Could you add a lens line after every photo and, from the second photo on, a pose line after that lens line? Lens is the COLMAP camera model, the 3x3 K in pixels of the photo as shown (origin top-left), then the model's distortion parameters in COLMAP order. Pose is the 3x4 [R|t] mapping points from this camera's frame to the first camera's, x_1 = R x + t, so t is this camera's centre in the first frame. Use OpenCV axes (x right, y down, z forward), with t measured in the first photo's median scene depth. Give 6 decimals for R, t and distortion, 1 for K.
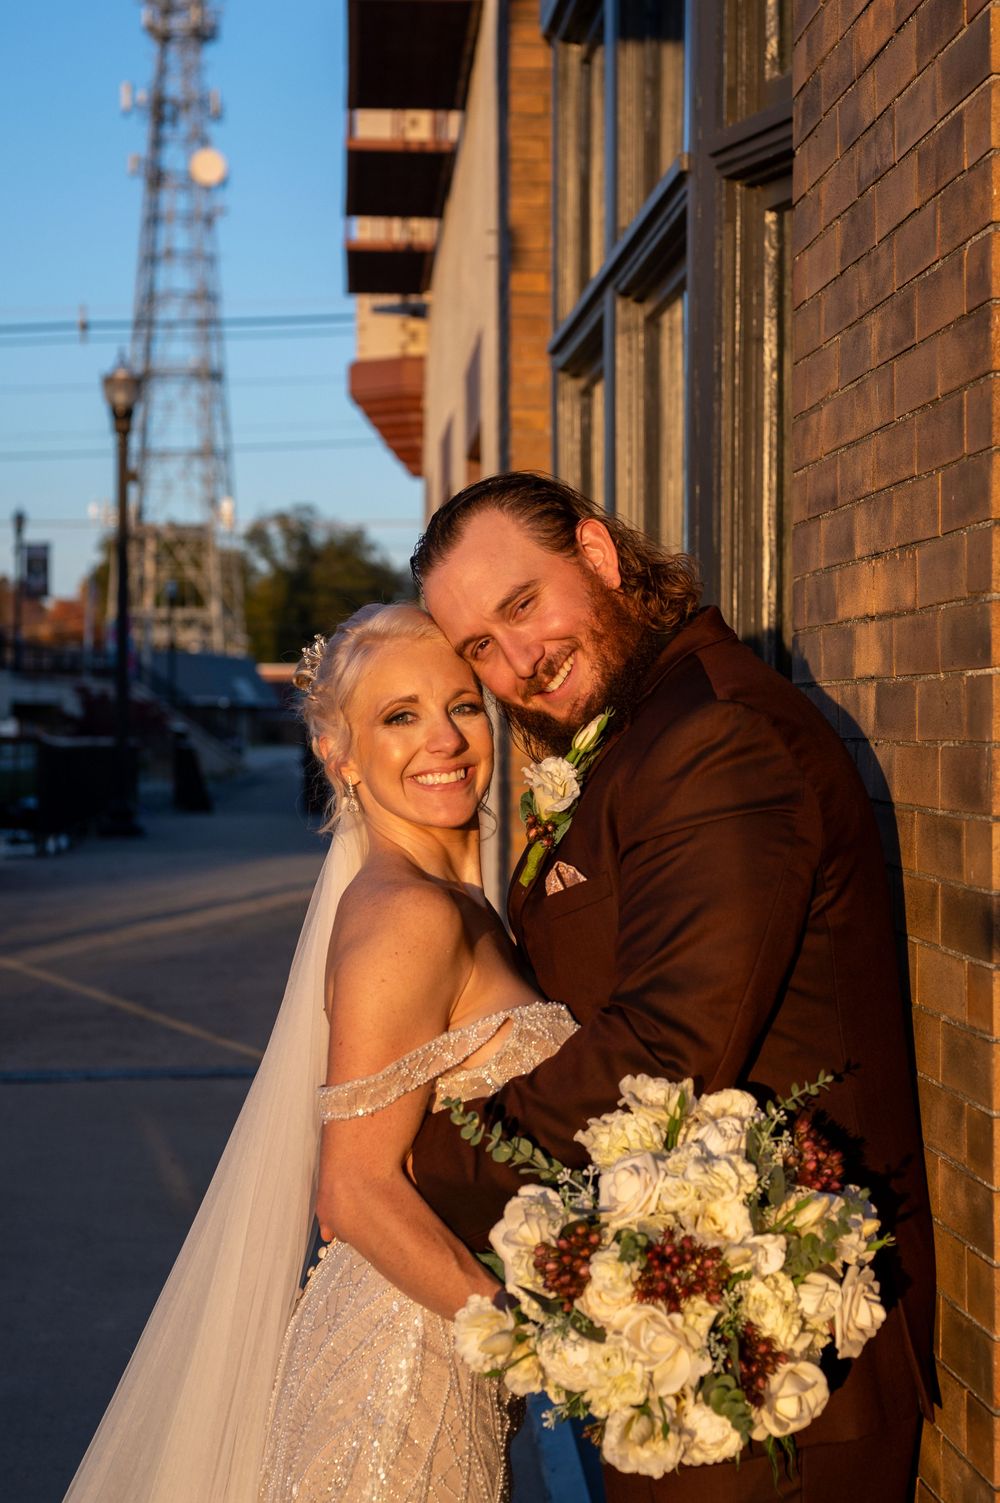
lens RADIAL K [[2935.3, 0, 500.0], [0, 2935.3, 751.5], [0, 0, 1]] dist [0.013438, -0.049529]
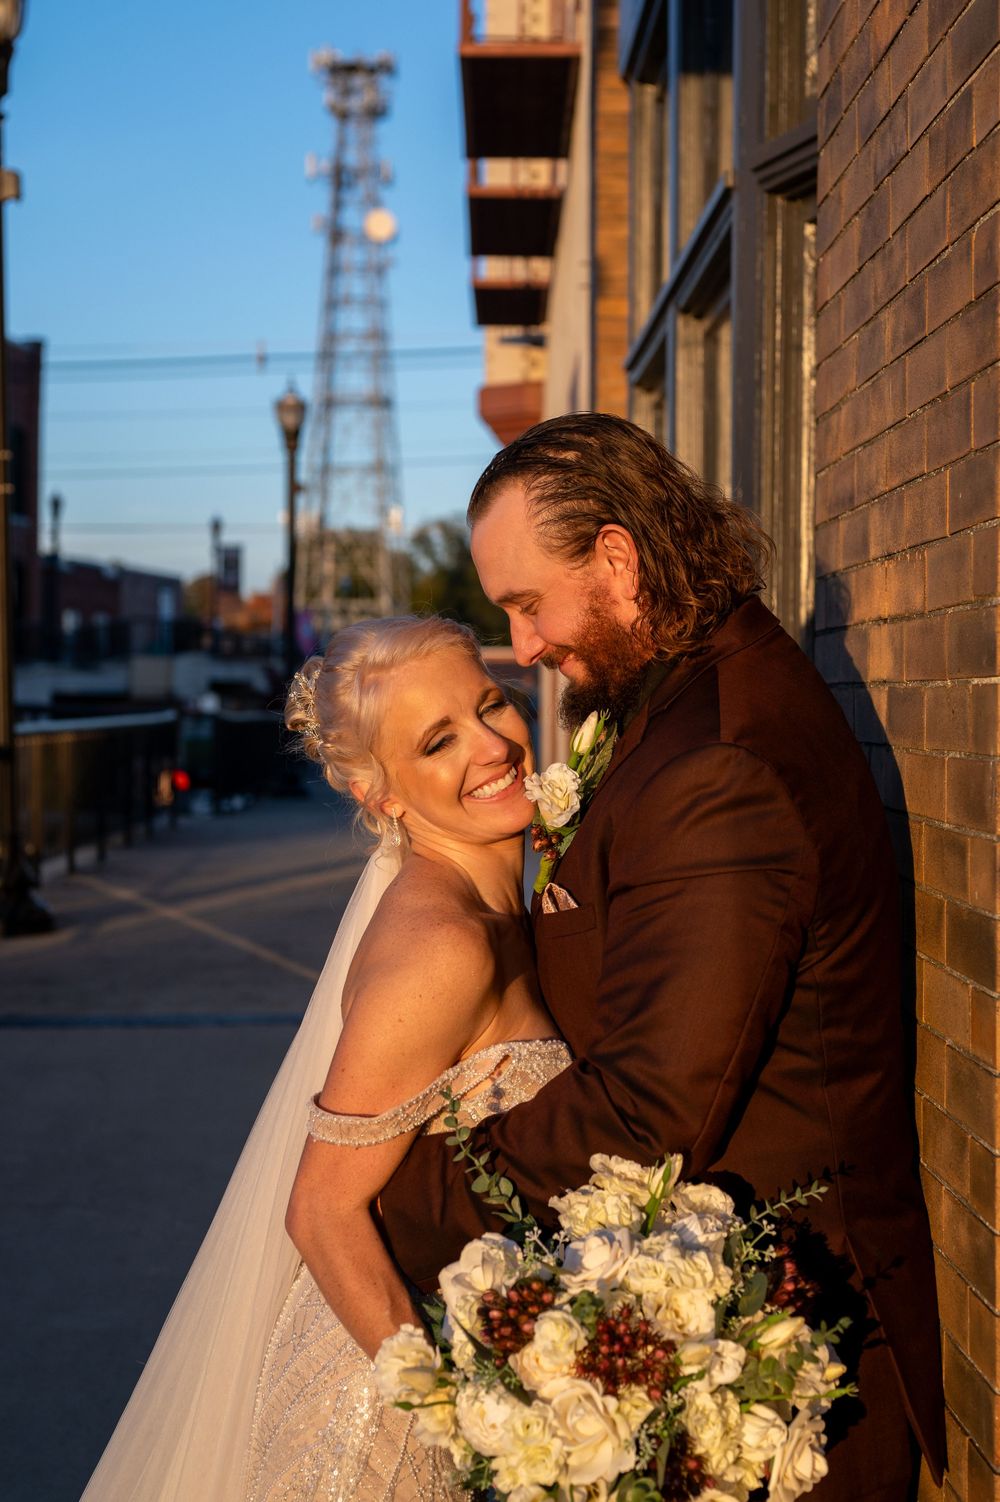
lens RADIAL K [[2412.3, 0, 498.8], [0, 2412.3, 732.2], [0, 0, 1]] dist [0.012603, -0.056355]
pose [[0.998026, 0.005214, -0.062583, 0.044954], [-0.004820, 0.999968, 0.006455, -0.011789], [0.062614, -0.006141, 0.998019, 0.174581]]
